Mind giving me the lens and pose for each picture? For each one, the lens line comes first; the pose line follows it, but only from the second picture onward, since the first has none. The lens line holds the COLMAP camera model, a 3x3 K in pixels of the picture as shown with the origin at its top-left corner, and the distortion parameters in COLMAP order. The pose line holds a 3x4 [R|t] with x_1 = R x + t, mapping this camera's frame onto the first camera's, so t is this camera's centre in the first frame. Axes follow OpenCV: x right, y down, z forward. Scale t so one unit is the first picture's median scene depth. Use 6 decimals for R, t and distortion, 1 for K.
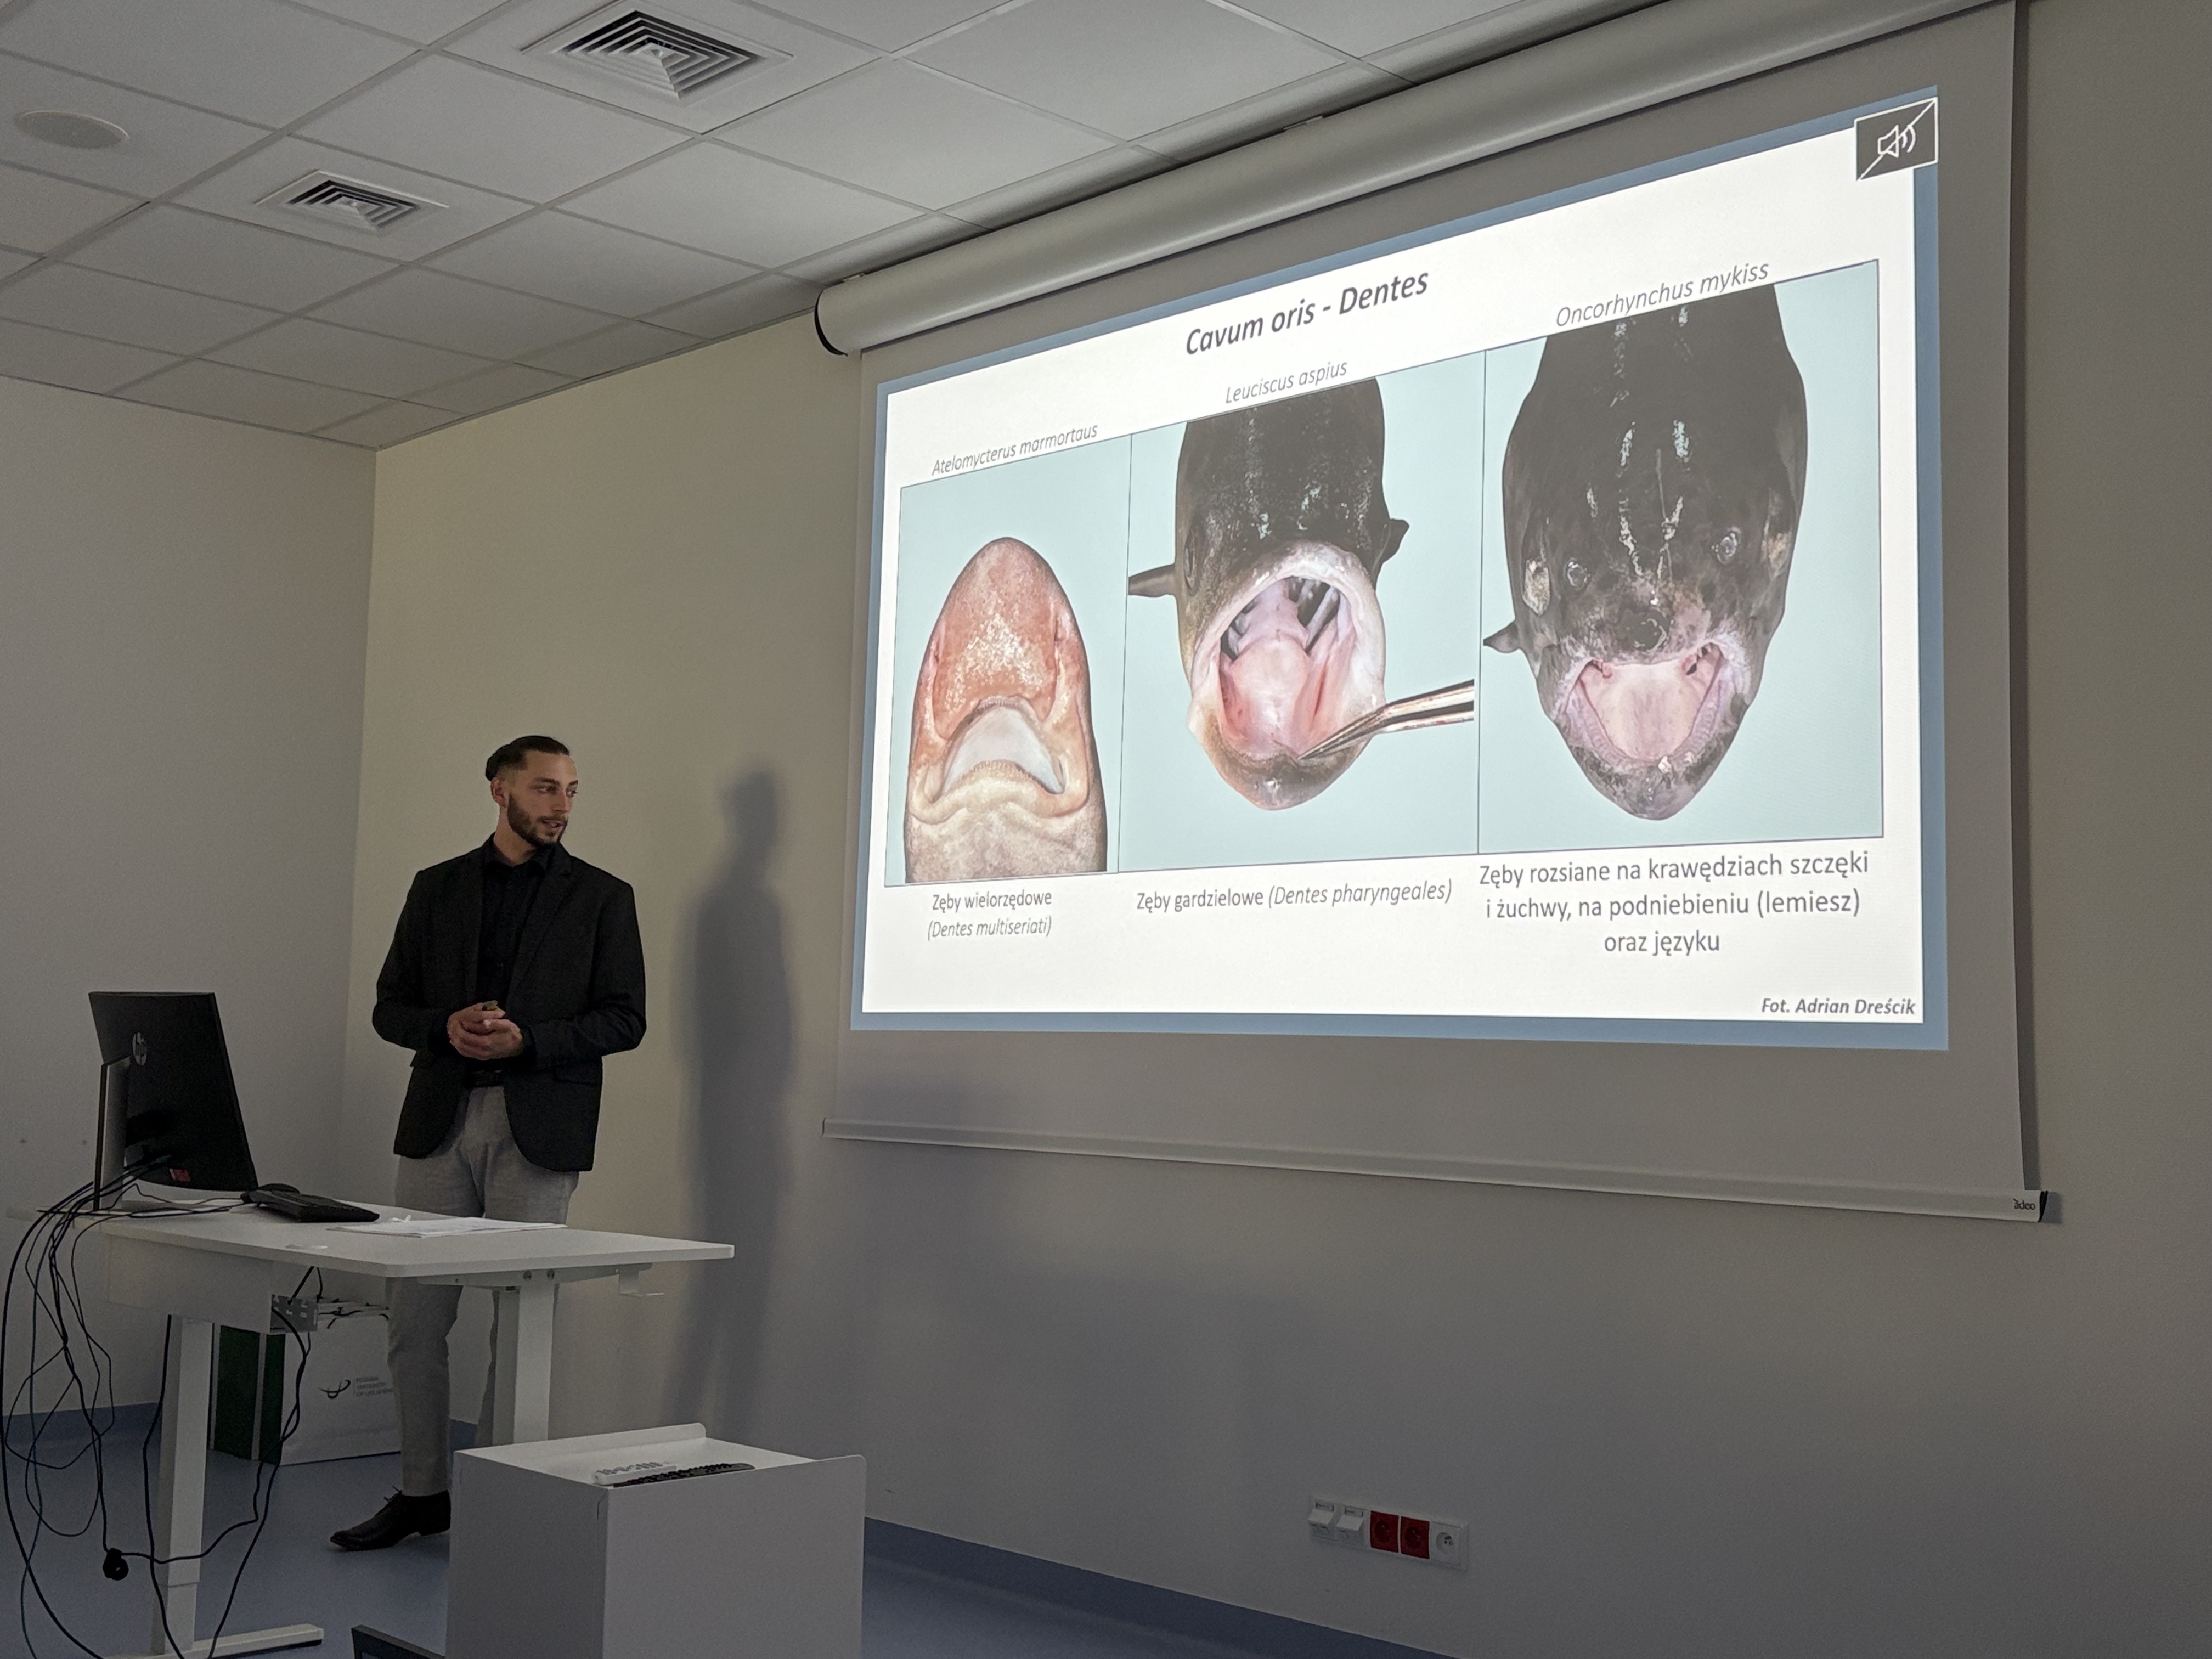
lens RADIAL K [[2503.9, 0, 1109.0], [0, 2503.9, 828.2], [0, 0, 1]] dist [0.013409, -0.003587]
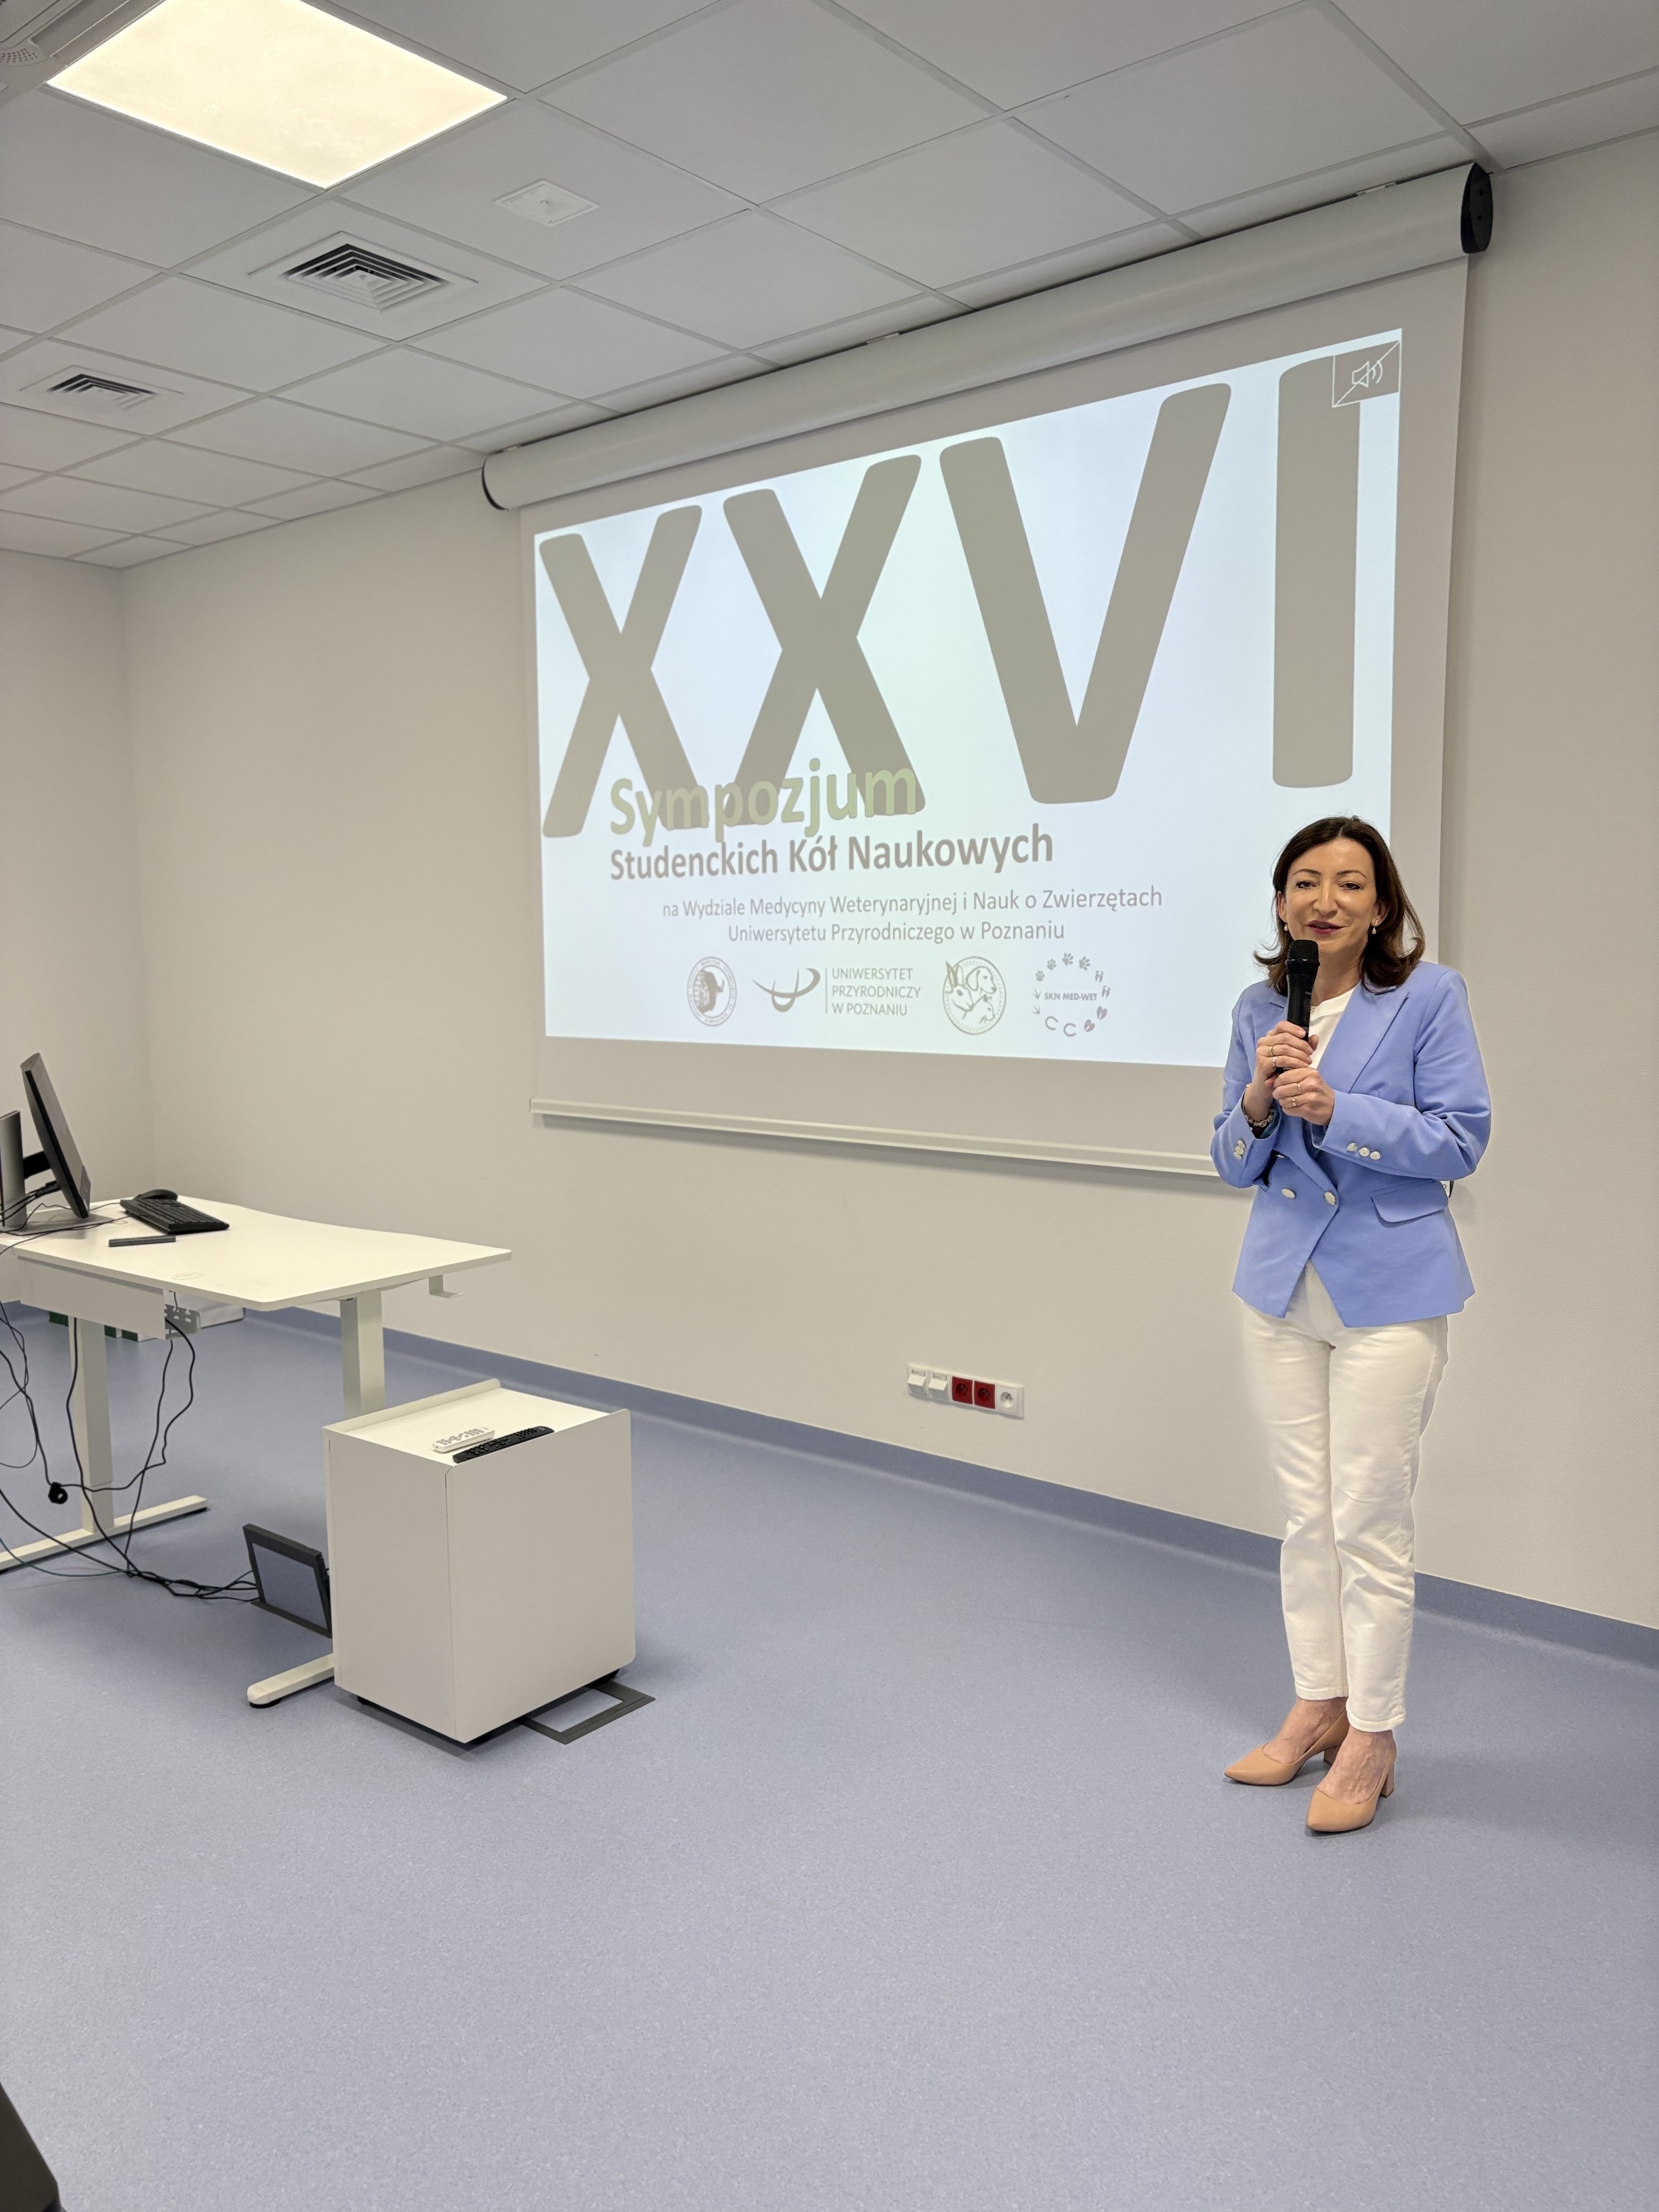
lens RADIAL K [[1683.2, 0, 834.4], [0, 1683.2, 1128.8], [0, 0, 1]] dist [0.011184, -0.004827]
pose [[0.993090, -0.046420, 0.107782, -0.060937], [0.023561, 0.978609, 0.204378, -0.067226], [-0.114964, -0.200426, 0.972940, 0.093796]]
